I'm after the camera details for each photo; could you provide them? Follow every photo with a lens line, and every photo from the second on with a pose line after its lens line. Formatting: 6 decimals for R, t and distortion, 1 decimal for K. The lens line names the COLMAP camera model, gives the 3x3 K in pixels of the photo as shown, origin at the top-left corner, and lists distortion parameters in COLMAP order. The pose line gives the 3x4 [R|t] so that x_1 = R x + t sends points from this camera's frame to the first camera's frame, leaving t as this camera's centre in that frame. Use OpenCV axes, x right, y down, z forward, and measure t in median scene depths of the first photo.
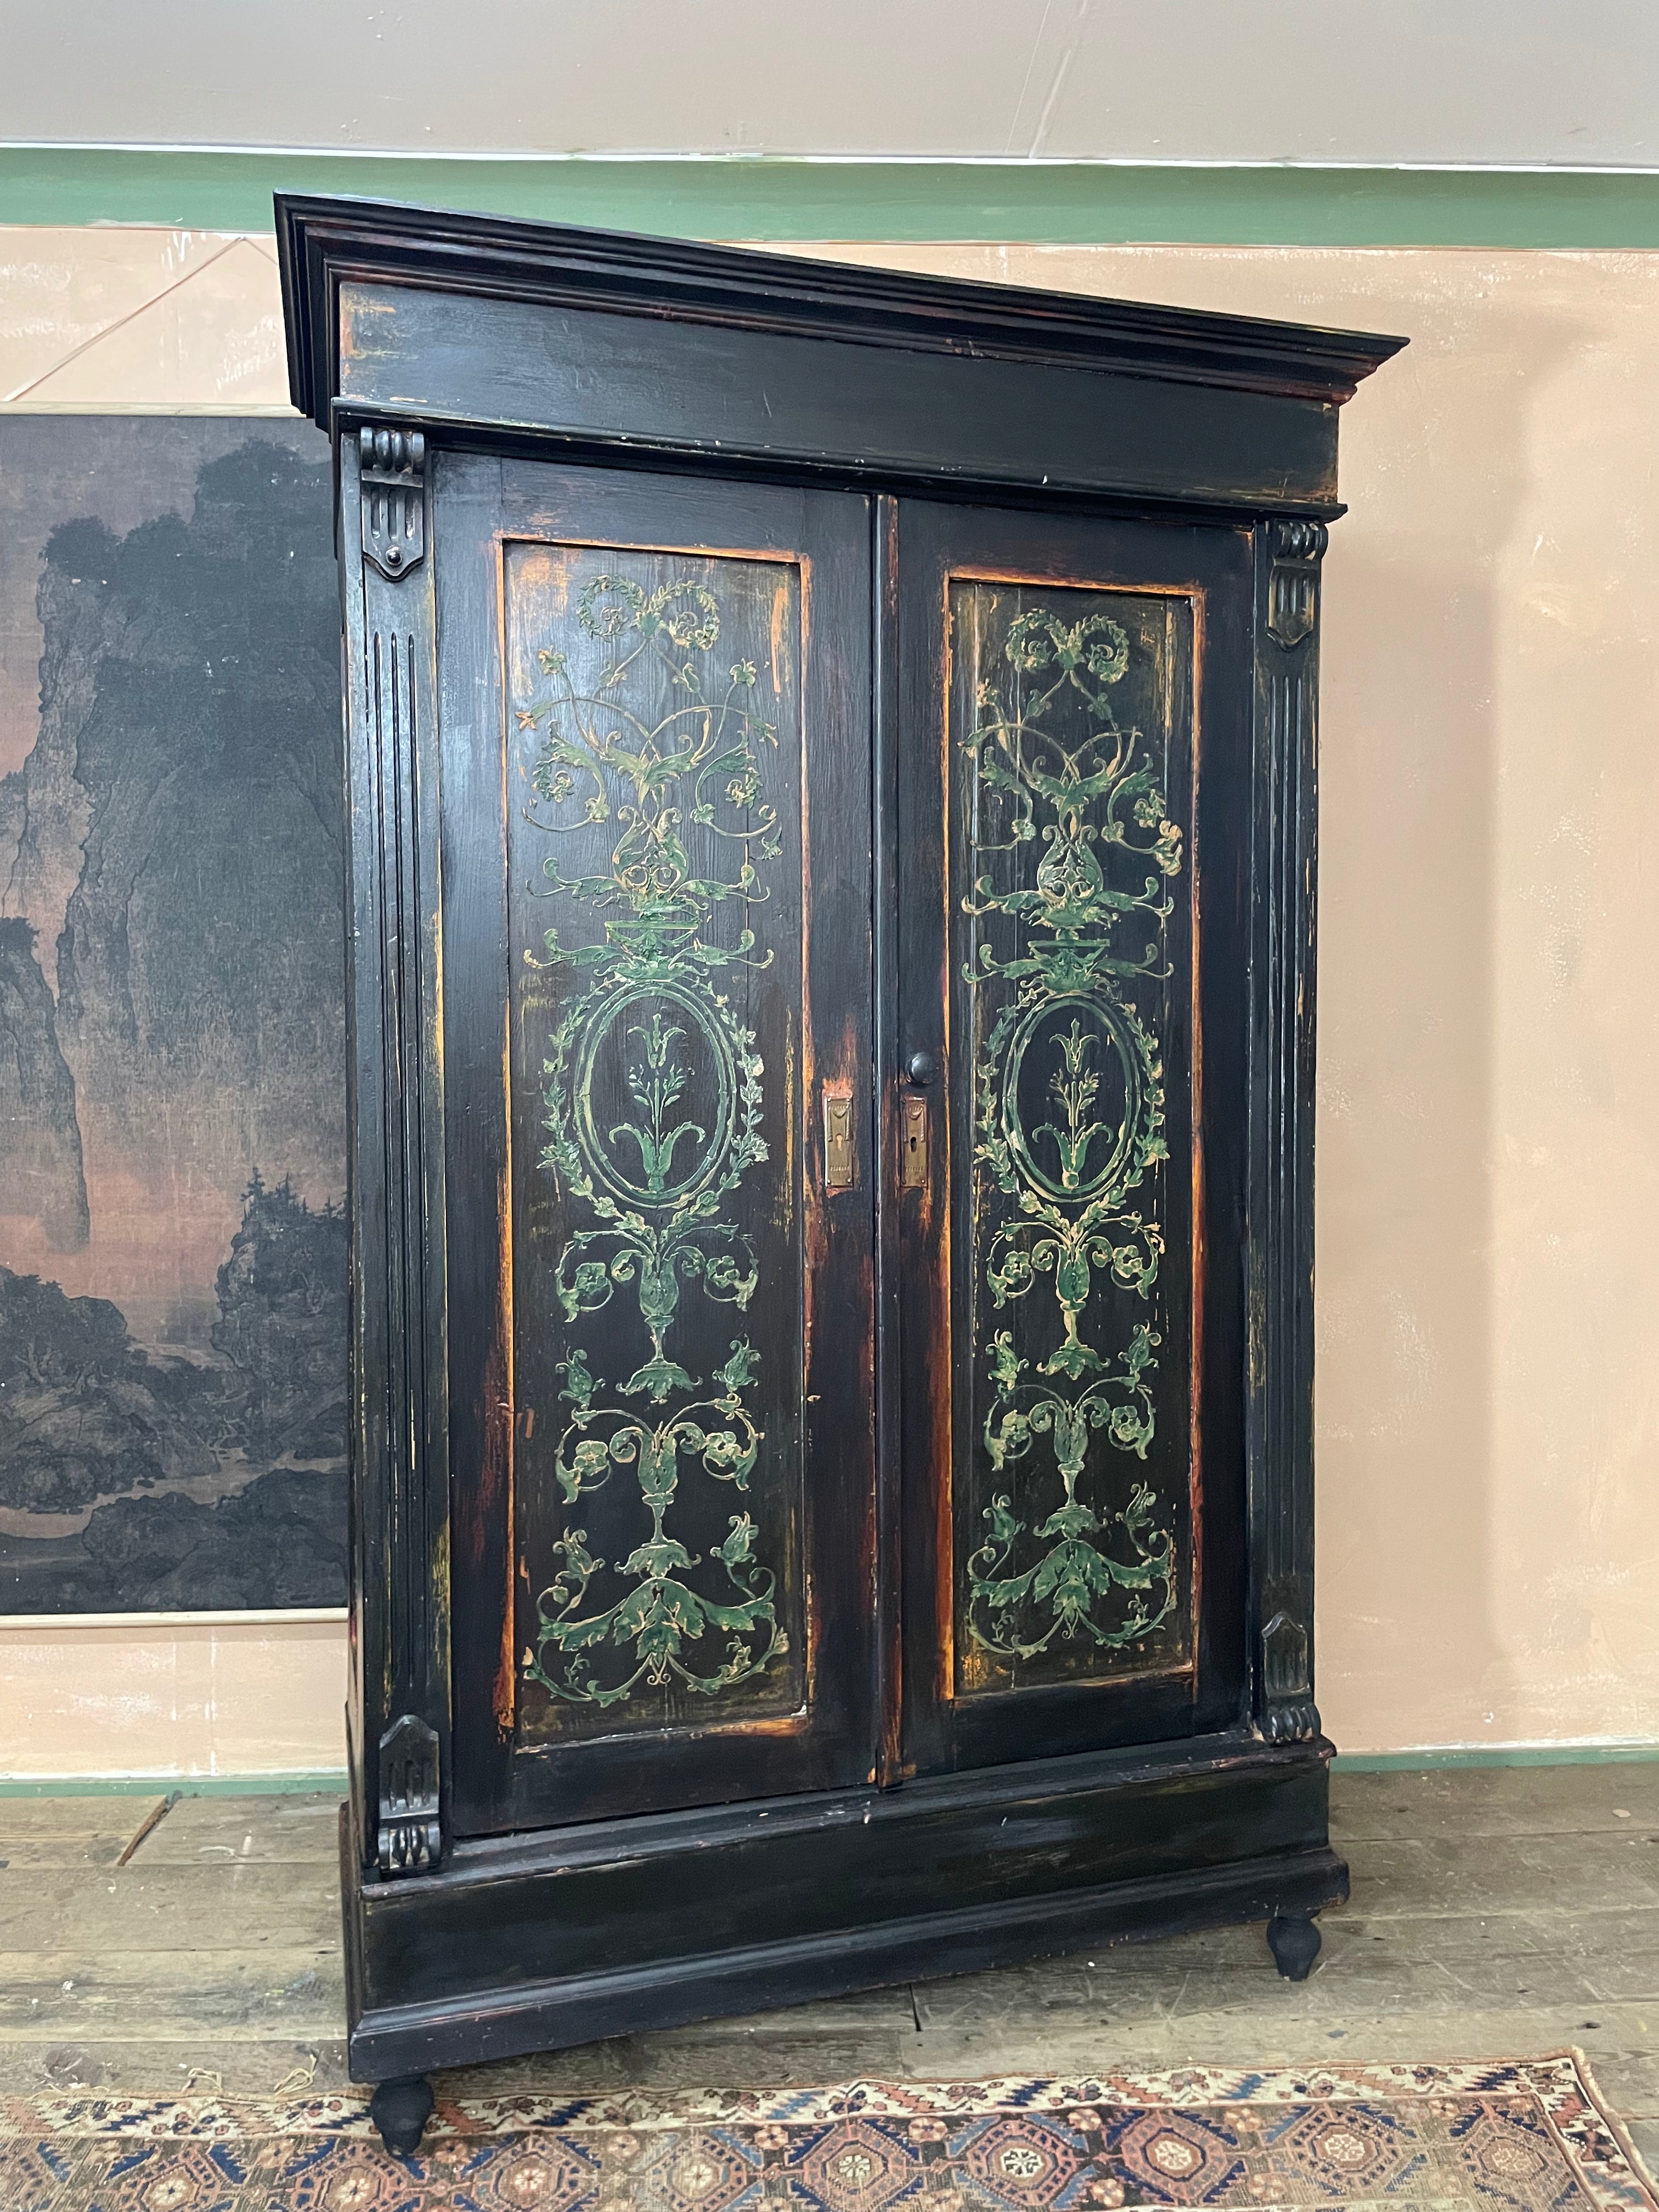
lens RADIAL K [[1697.6, 0, 836.9], [0, 1697.6, 1110.4], [0, 0, 1]] dist [0.064760, -0.075859]
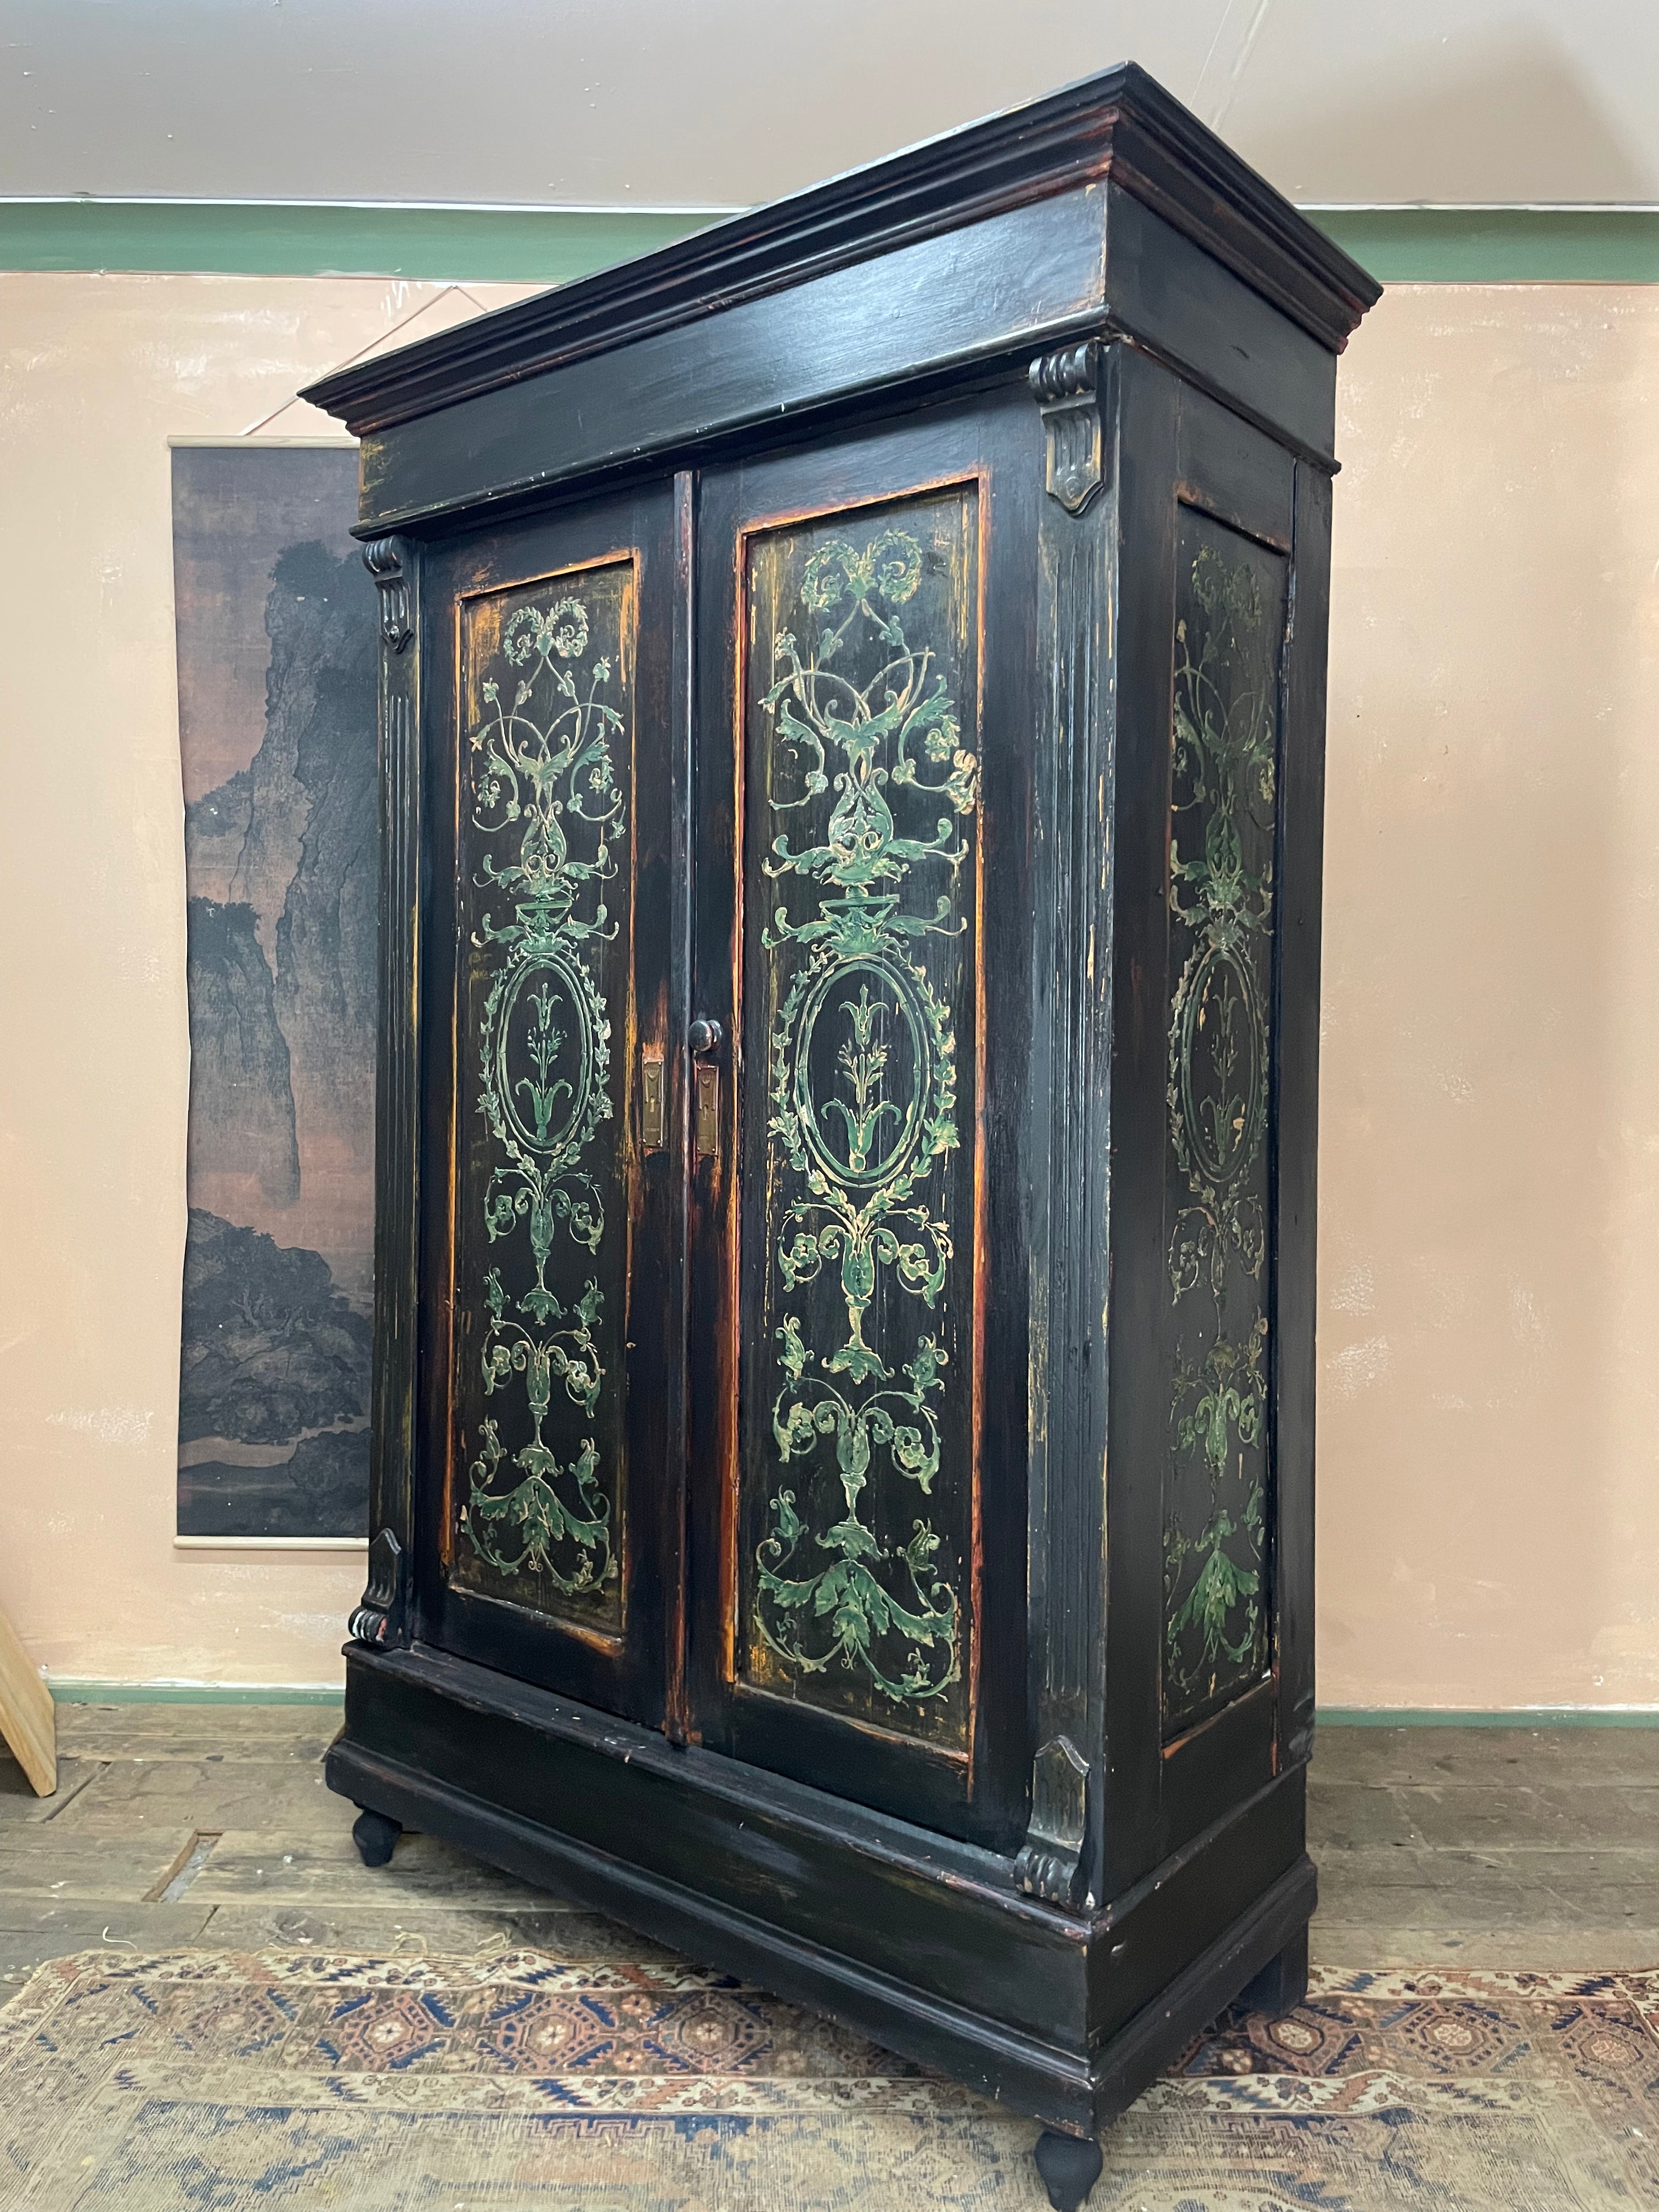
lens RADIAL K [[1697.6, 0, 836.9], [0, 1697.6, 1110.4], [0, 0, 1]] dist [0.064760, -0.075859]
pose [[0.561305, 0.045434, -0.826361, 0.884832], [-0.053387, 0.998400, 0.018630, -0.003133], [0.825886, 0.033660, 0.562832, 0.484673]]
